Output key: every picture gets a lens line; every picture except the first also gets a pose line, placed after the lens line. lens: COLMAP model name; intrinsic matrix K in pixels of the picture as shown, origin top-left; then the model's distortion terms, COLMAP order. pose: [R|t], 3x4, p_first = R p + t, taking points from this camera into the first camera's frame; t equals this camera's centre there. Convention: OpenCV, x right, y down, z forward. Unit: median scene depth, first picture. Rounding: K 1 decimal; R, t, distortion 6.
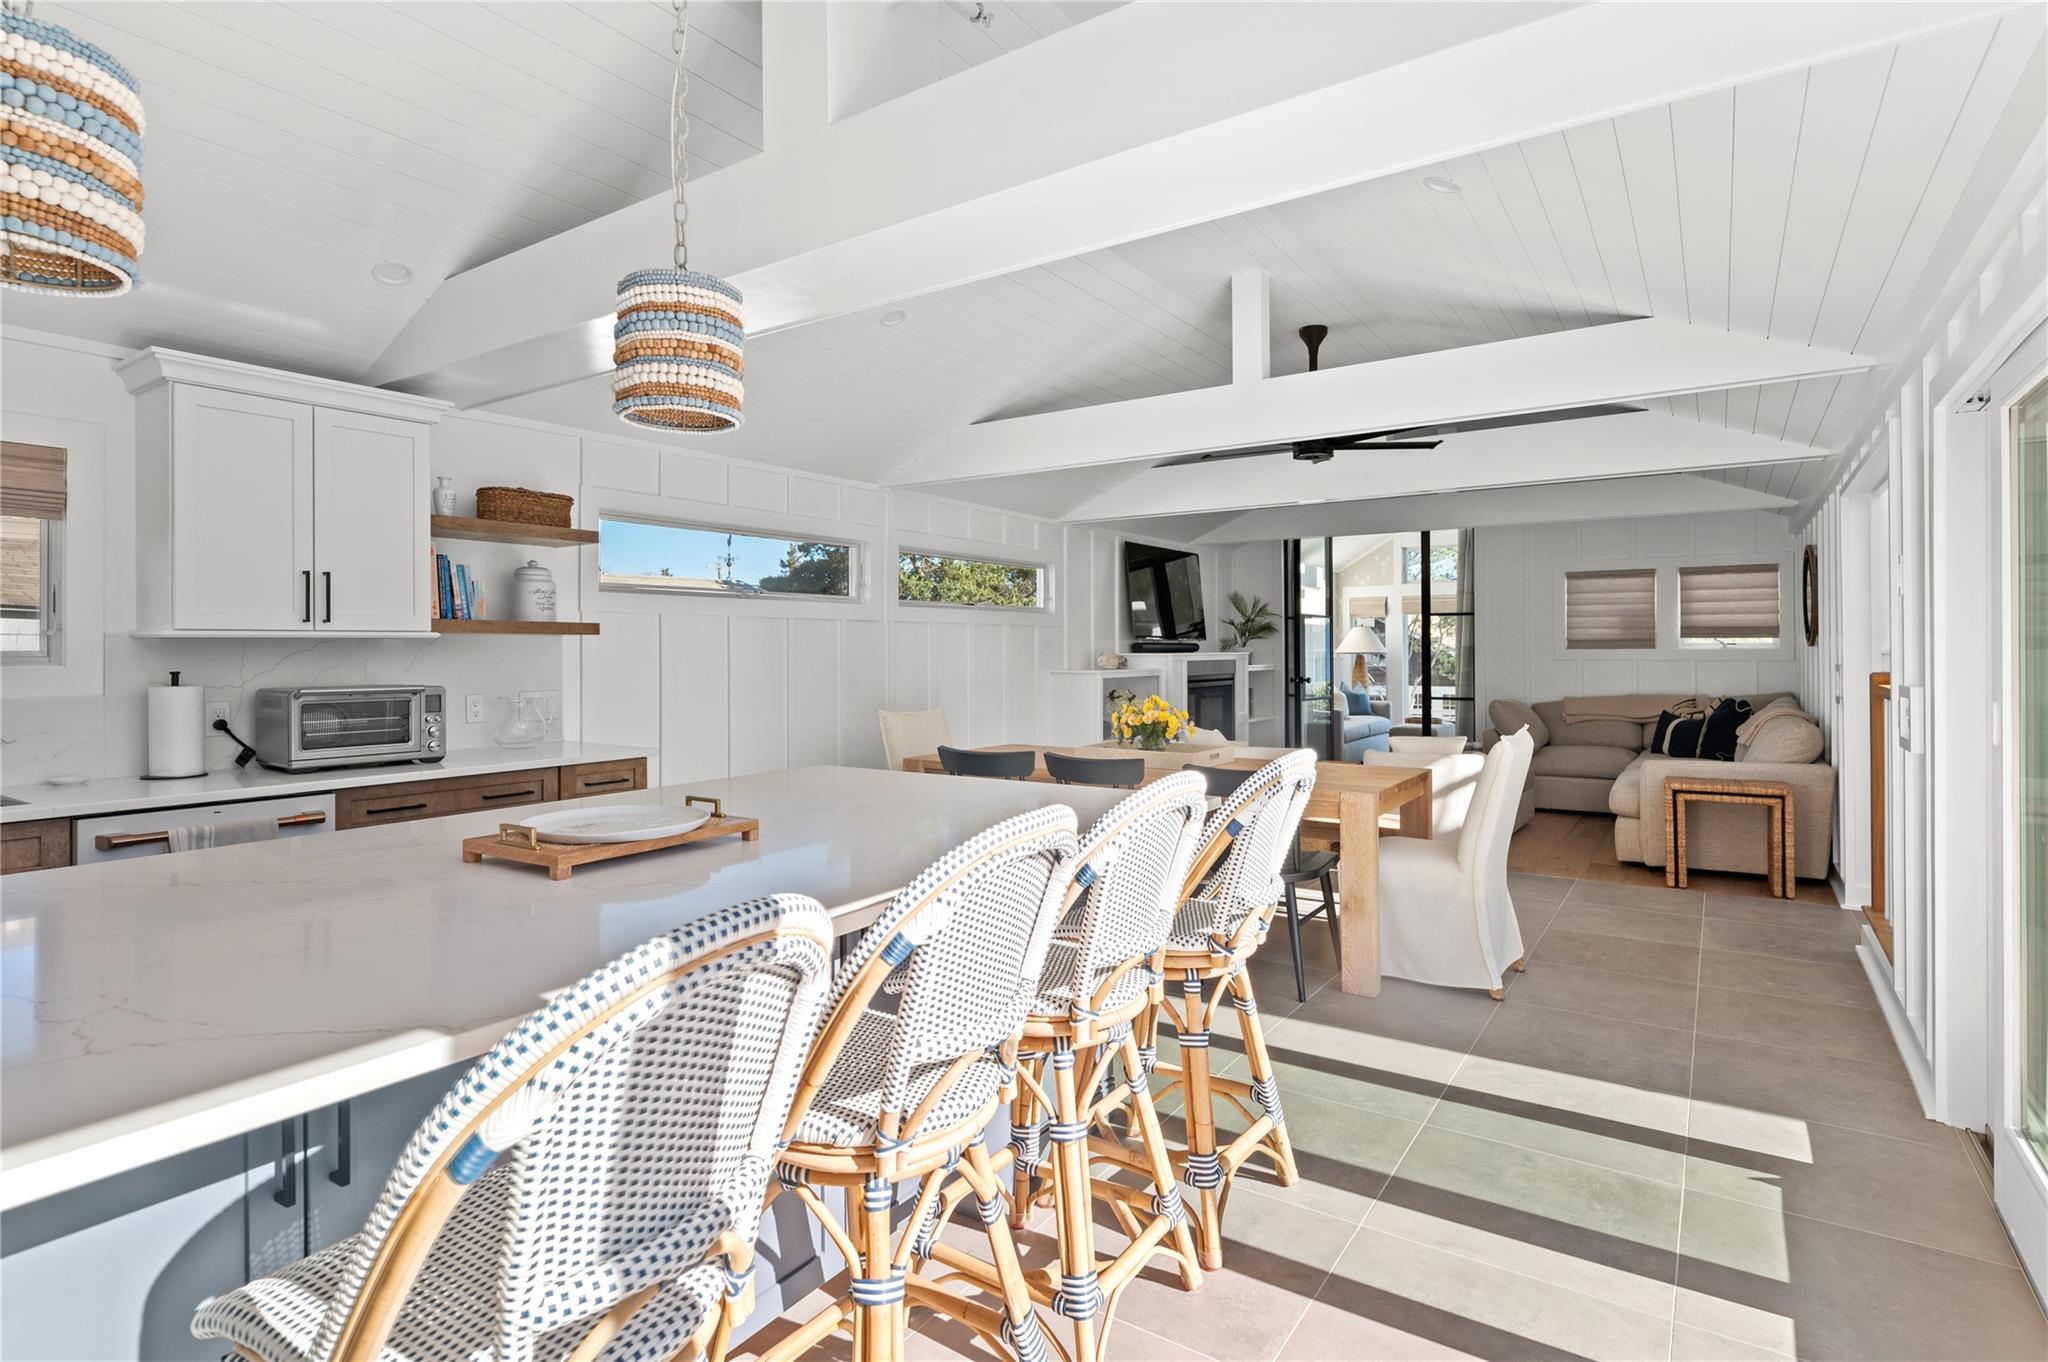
lens RADIAL K [[1021.8, 0, 1025.1], [0, 1021.8, 666.5], [0, 0, 1]] dist [0.000165, 0.000006]
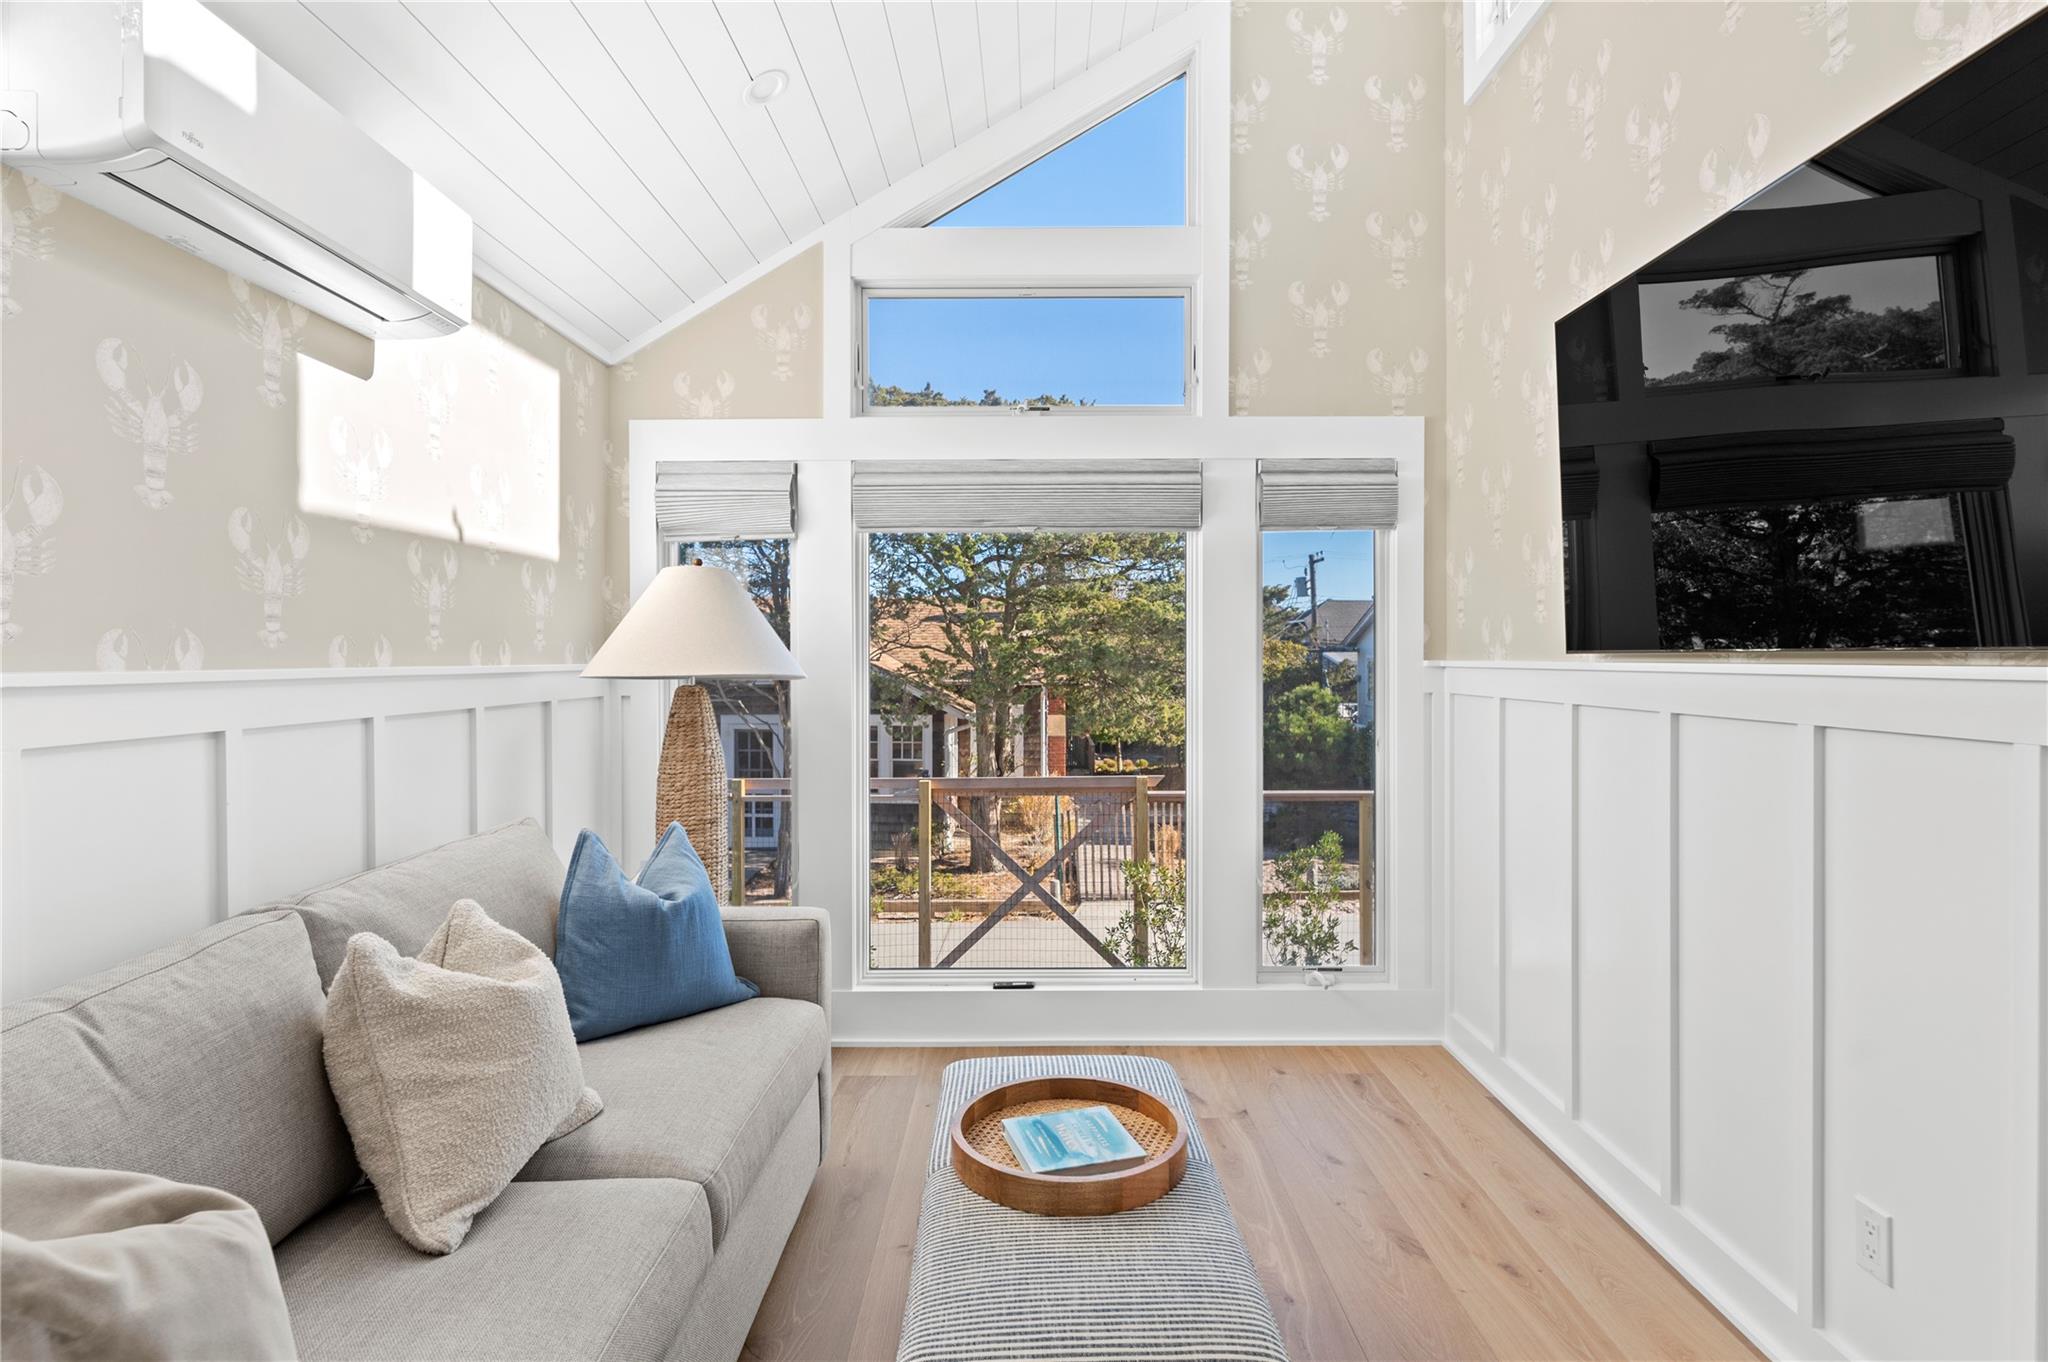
lens RADIAL K [[1021.8, 0, 1027.2], [0, 1021.8, 680.5], [0, 0, 1]] dist [0.000165, 0.000006]
pose [[0.825557, -0.002007, 0.564315, 0.251872], [0.005200, 0.999978, -0.004051, -0.010388], [-0.564295, 0.006279, 0.825549, 0.741853]]
